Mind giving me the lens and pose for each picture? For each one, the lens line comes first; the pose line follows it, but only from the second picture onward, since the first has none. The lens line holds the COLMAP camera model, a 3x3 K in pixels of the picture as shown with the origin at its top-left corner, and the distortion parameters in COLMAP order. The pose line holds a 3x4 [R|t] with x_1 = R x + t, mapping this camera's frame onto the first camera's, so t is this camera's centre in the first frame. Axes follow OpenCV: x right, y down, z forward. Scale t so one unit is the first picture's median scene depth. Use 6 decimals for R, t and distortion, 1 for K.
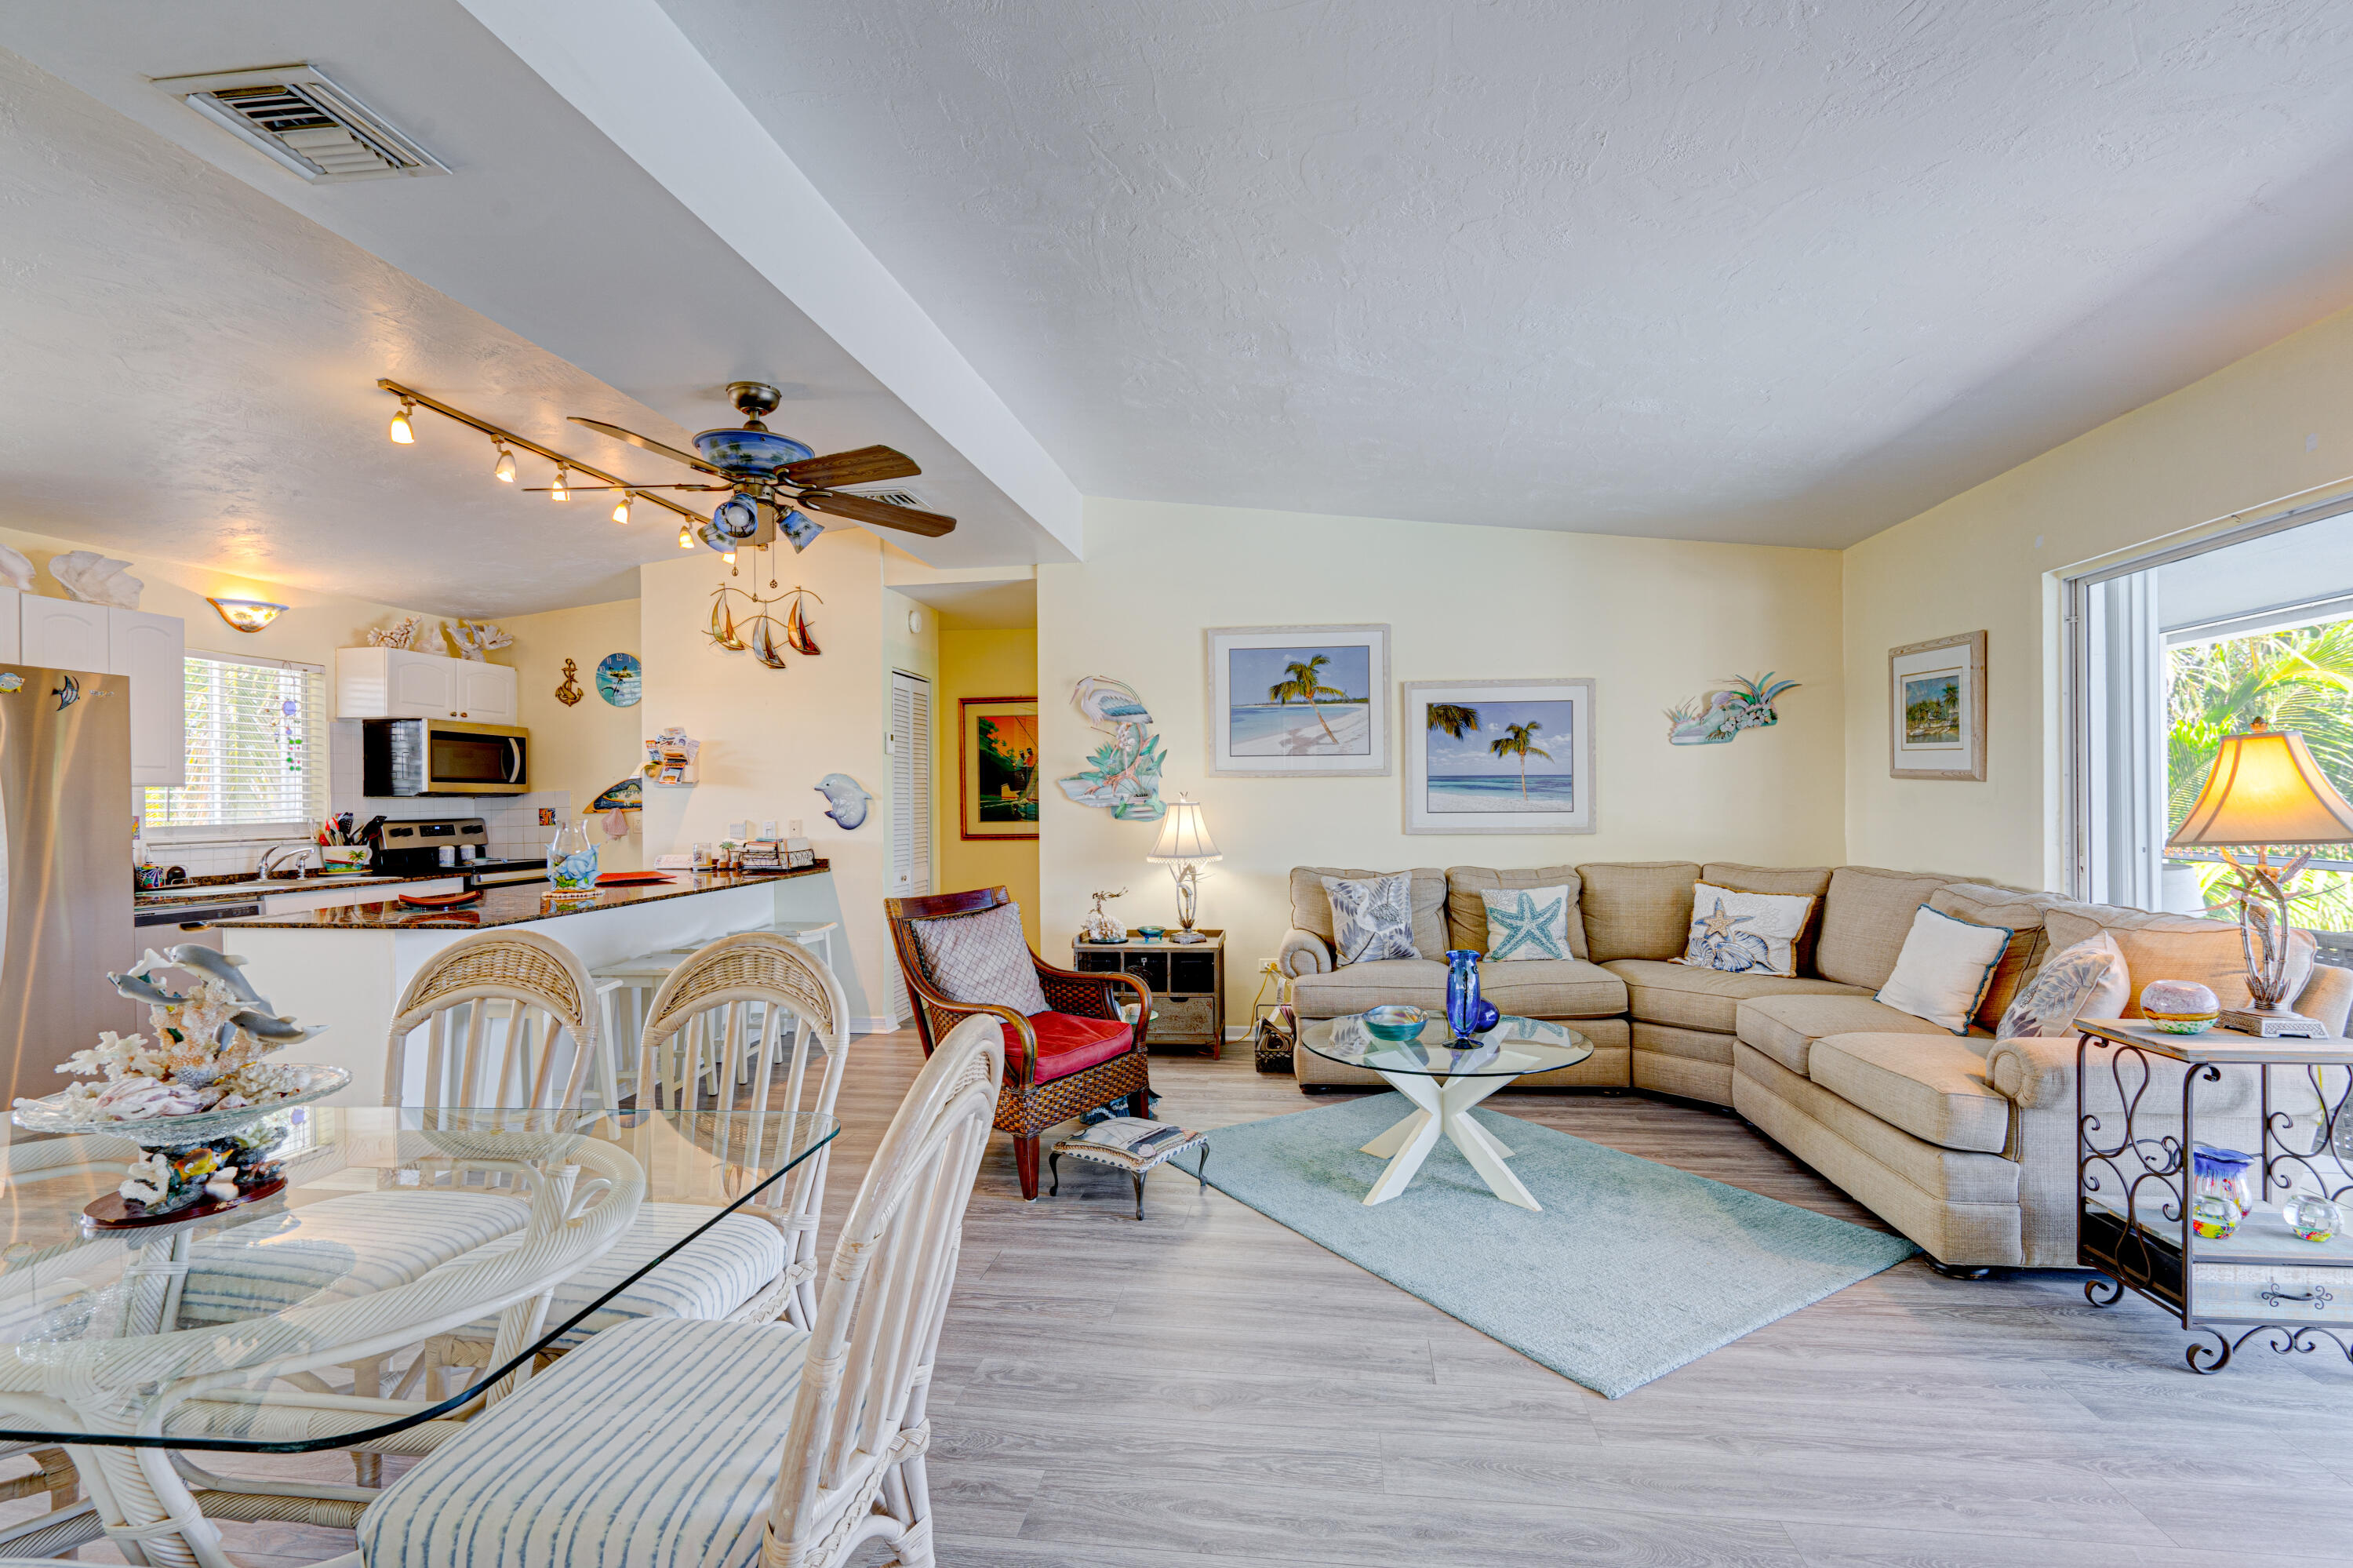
lens RADIAL K [[1086.4, 0, 1238.6], [0, 1086.4, 794.6], [0, 0, 1]] dist [0.002341, -0.001145]
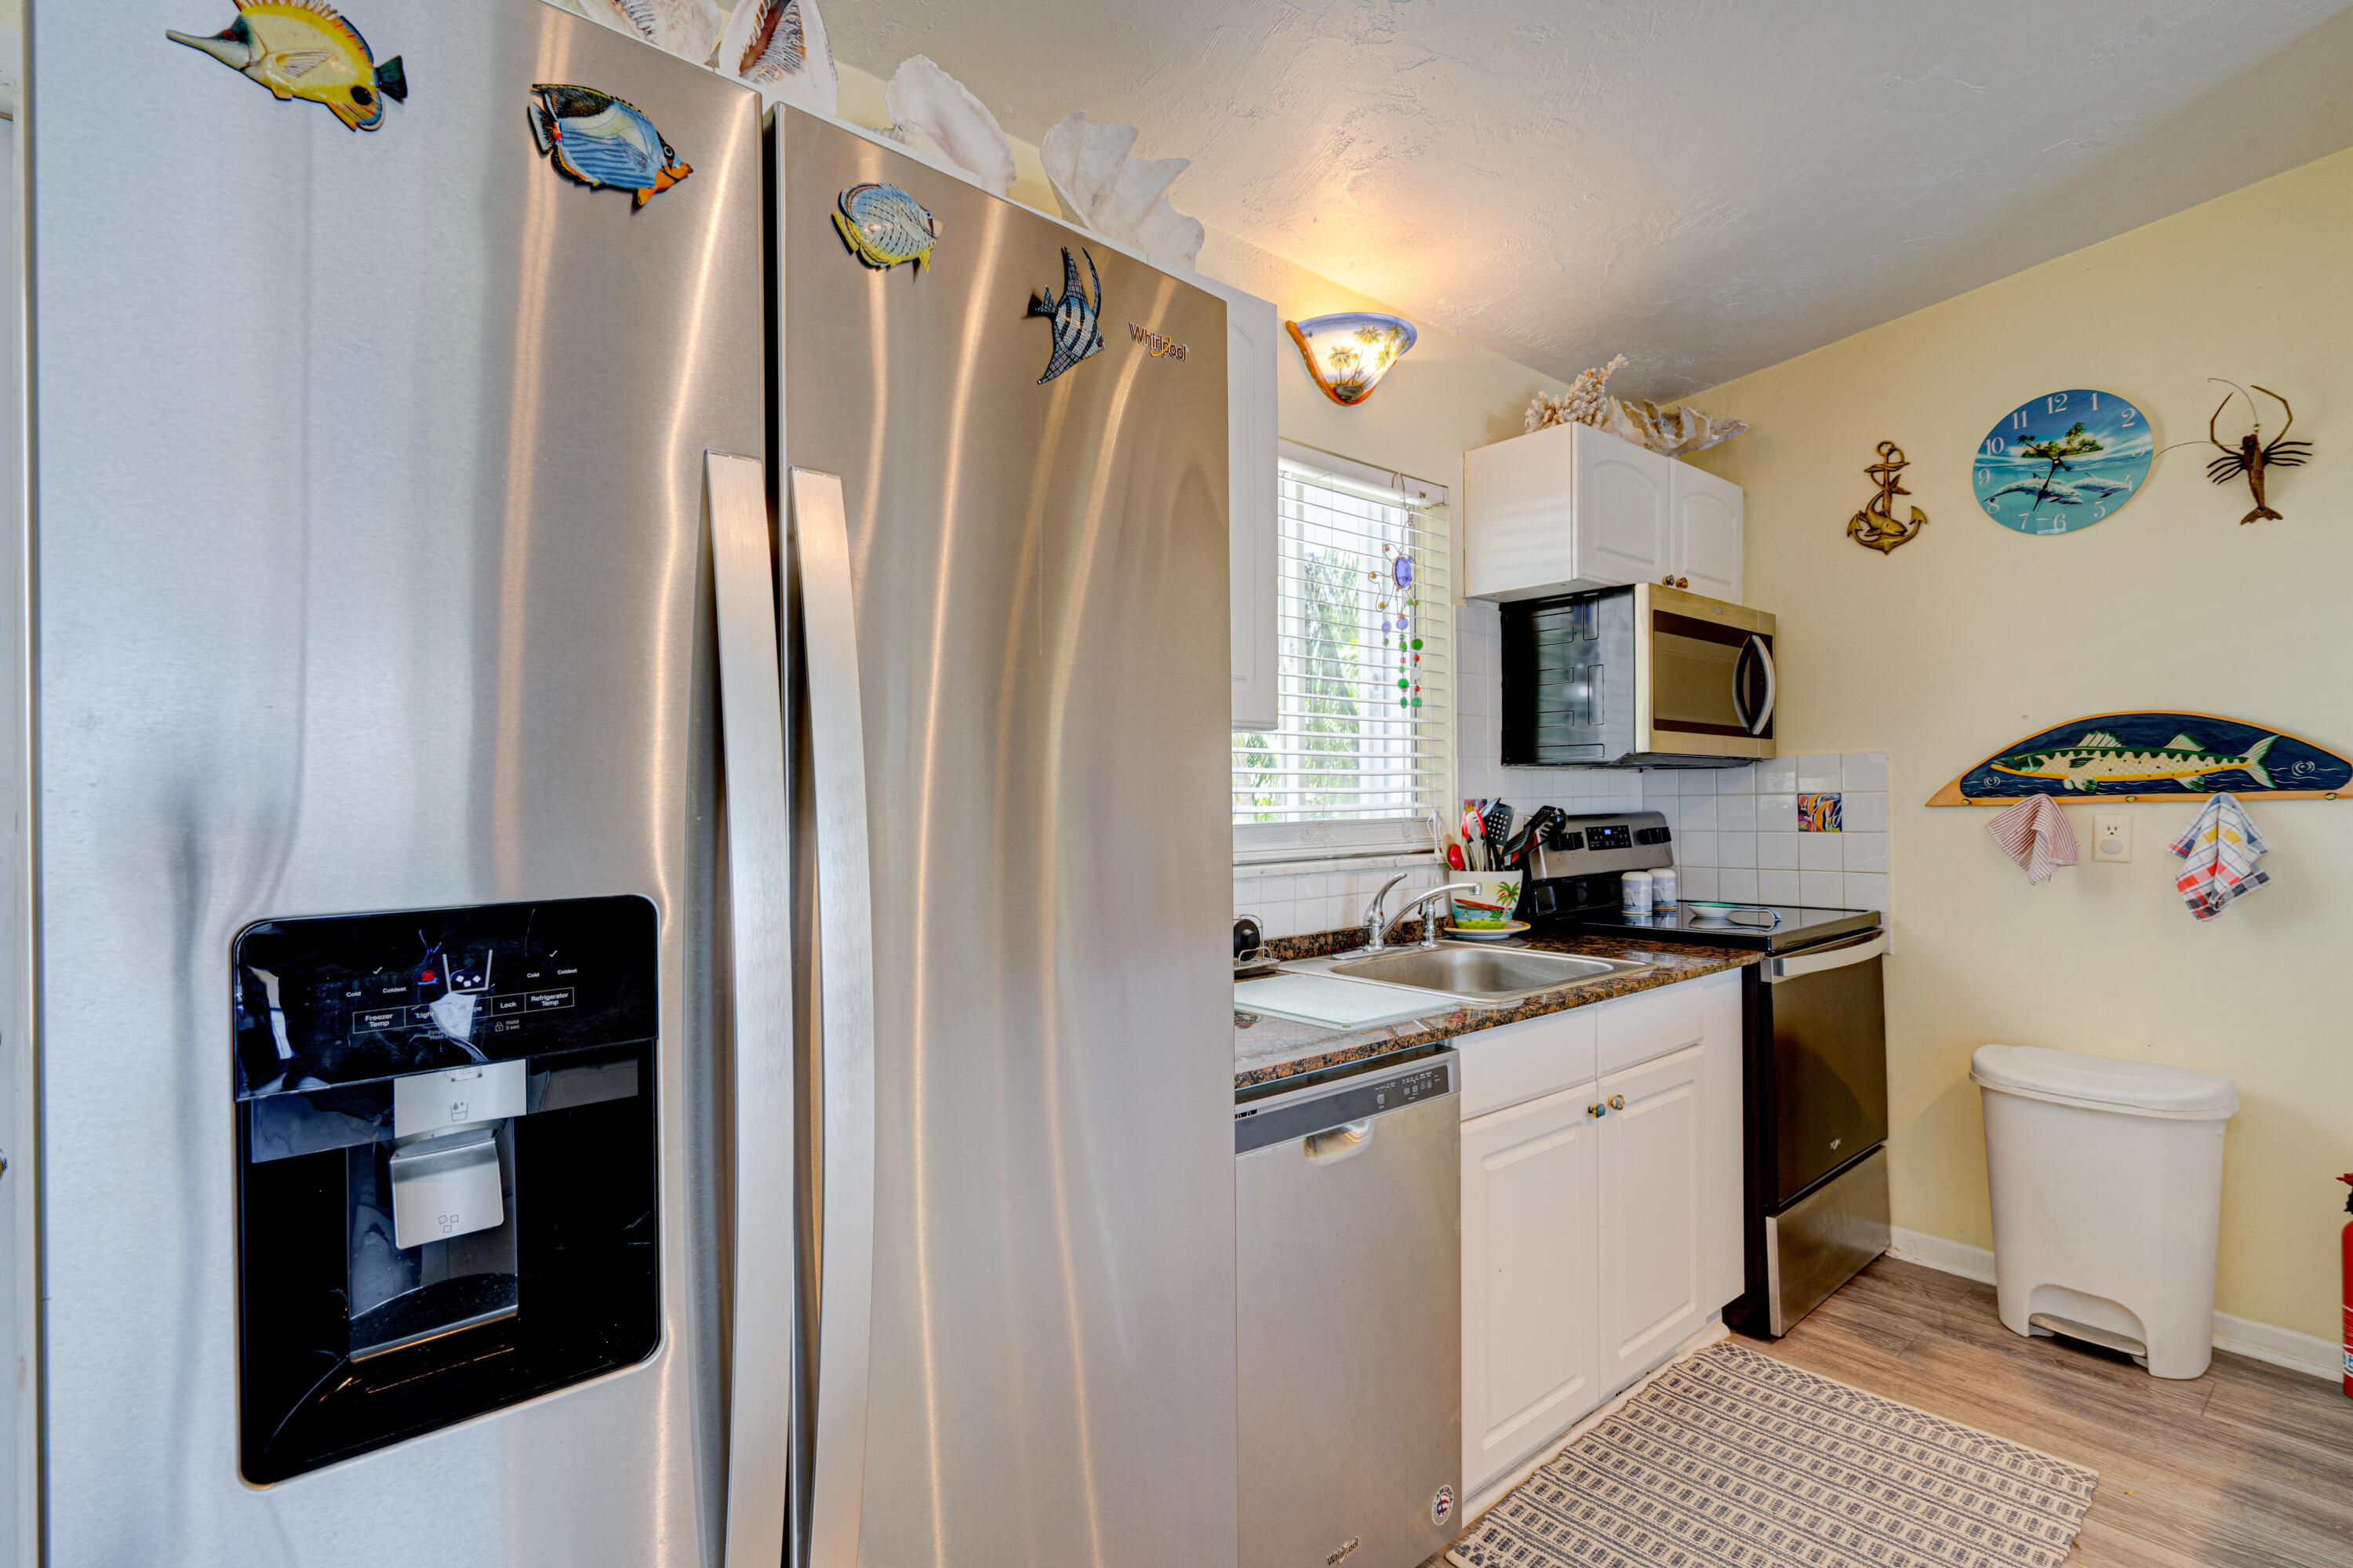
lens RADIAL K [[1086.4, 0, 1161.4], [0, 1086.4, 789.3], [0, 0, 1]] dist [0.002341, -0.001145]
pose [[0.733184, 0.008018, -0.679983, -0.613665], [-0.003738, 0.999963, 0.007761, 0.009629], [0.680020, -0.003148, 0.733187, 0.572230]]
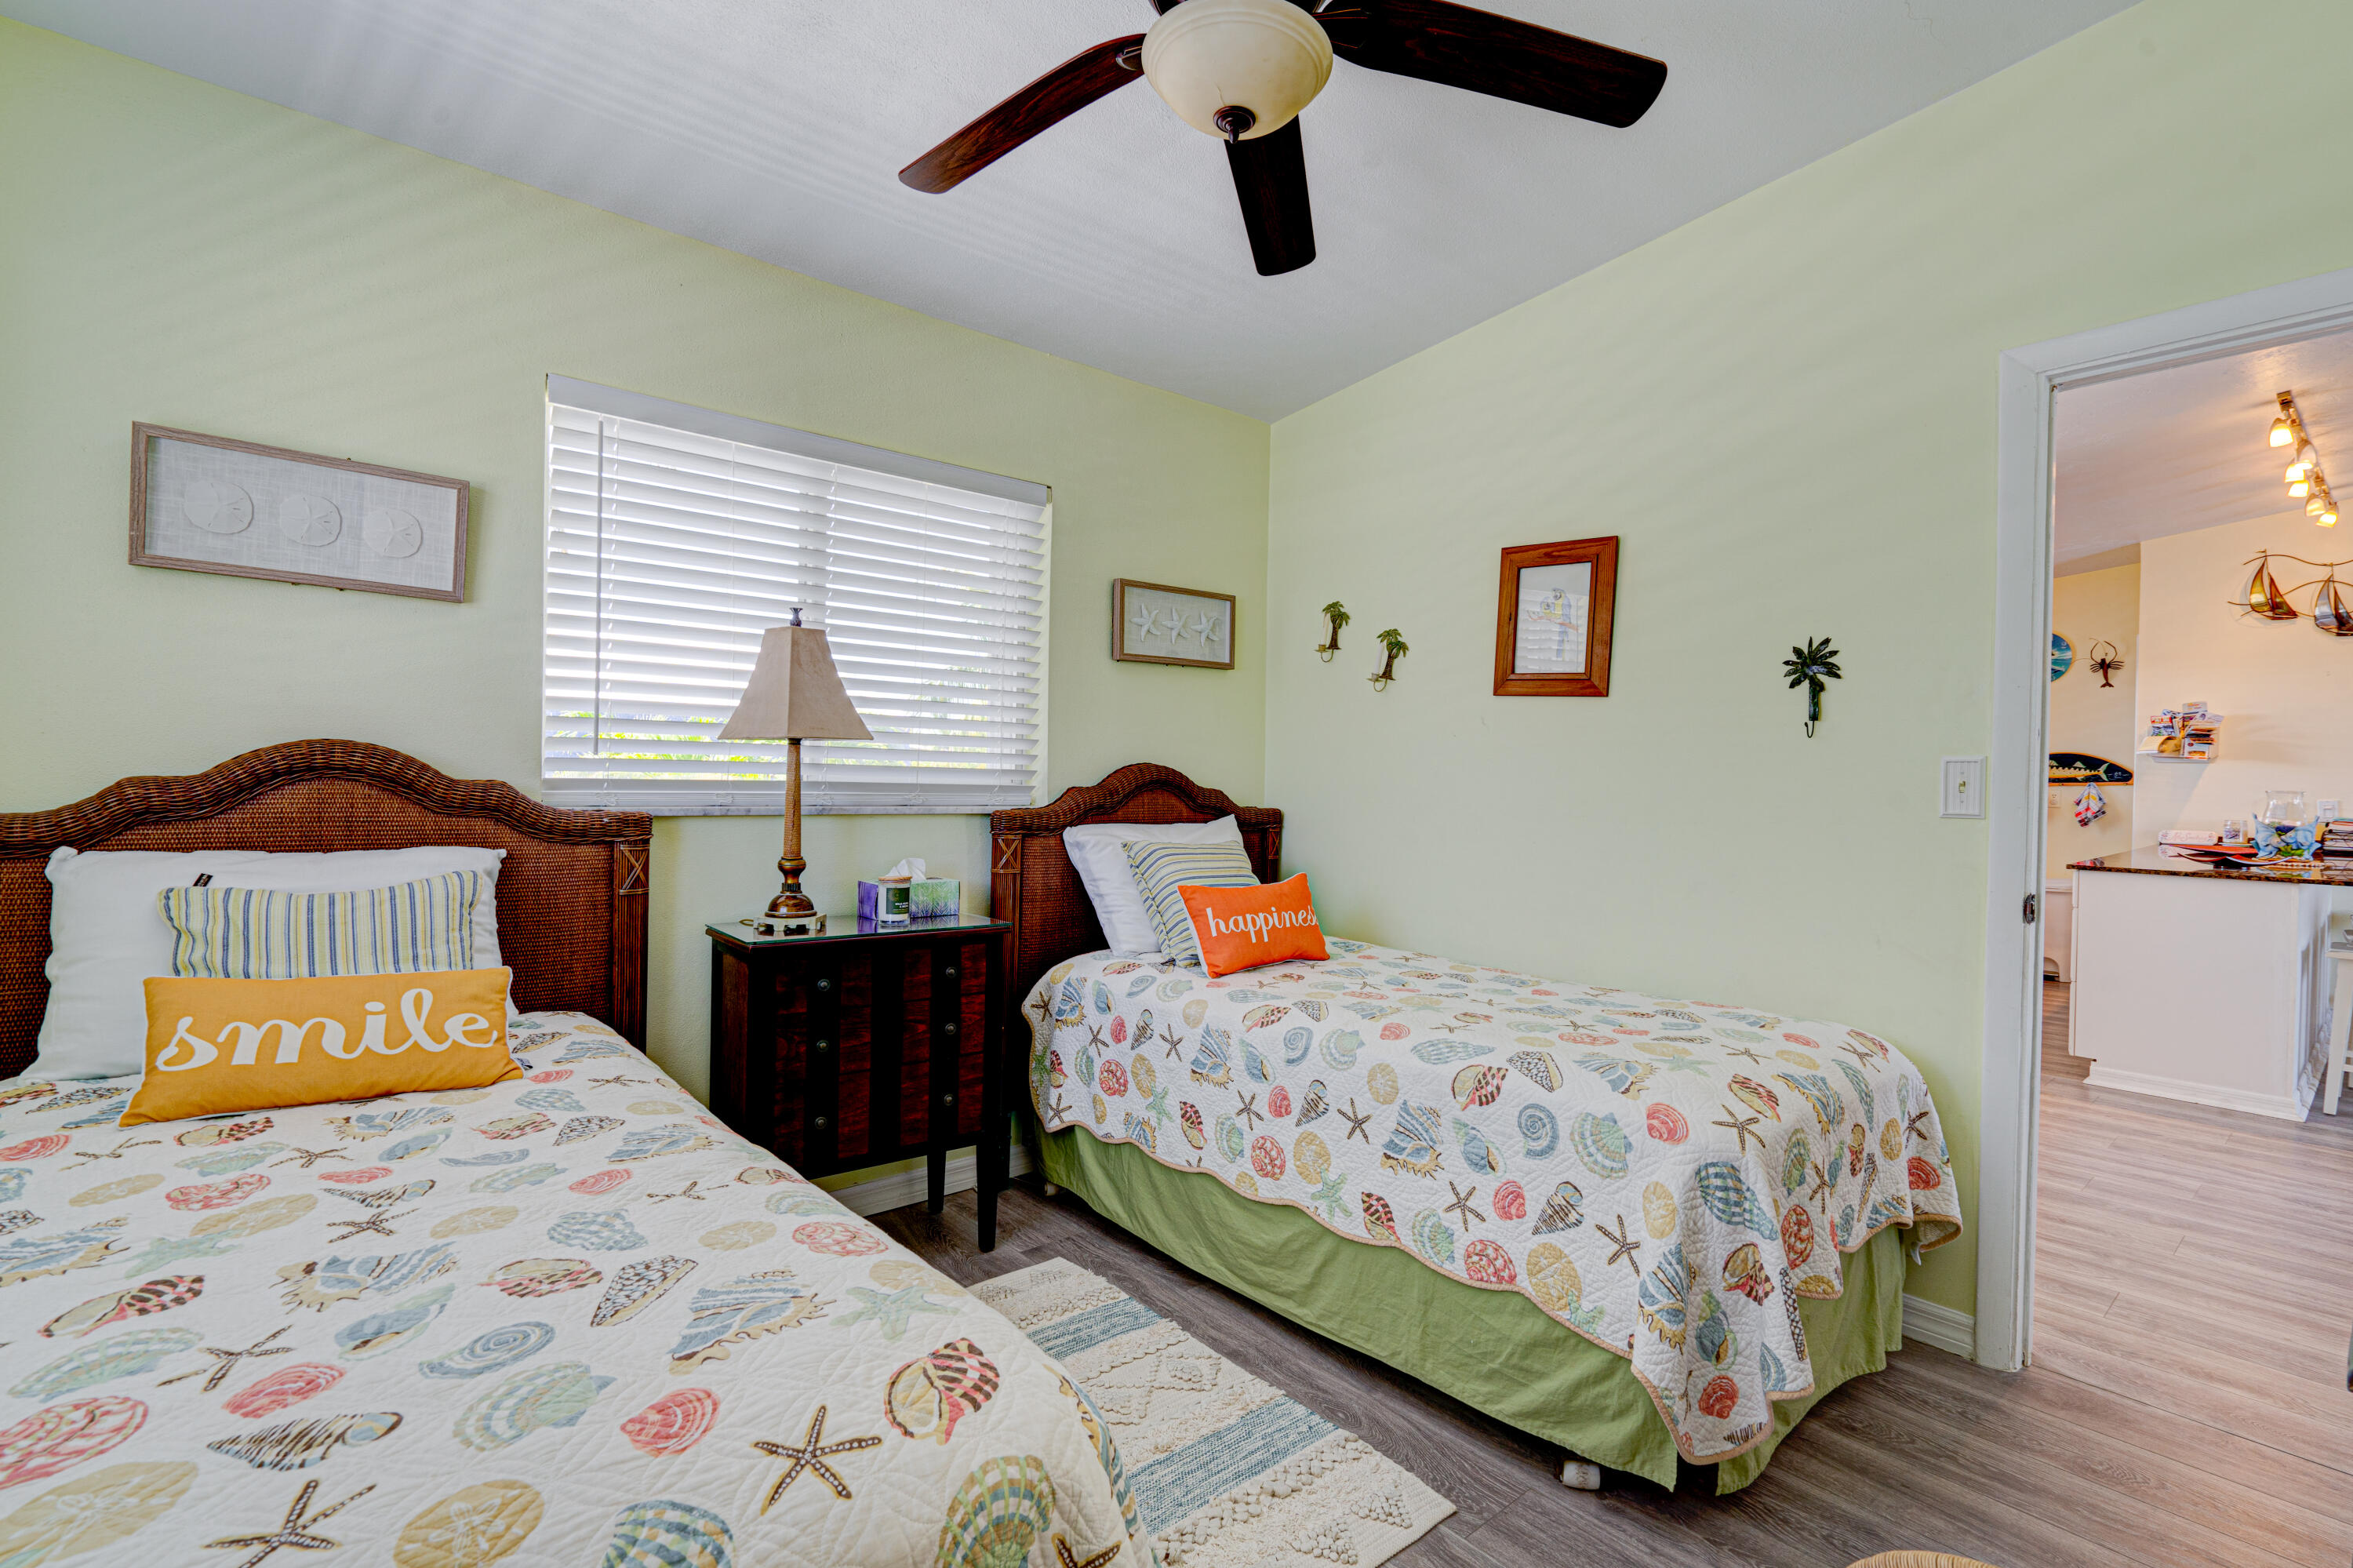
lens RADIAL K [[1086.4, 0, 1180.3], [0, 1086.4, 788.9], [0, 0, 1]] dist [0.002341, -0.001145]
pose [[0.748639, 0.032444, -0.662184, -0.559217], [-0.027307, 0.999463, 0.018097, 0.024799], [0.662415, 0.004534, 0.749123, -0.353454]]
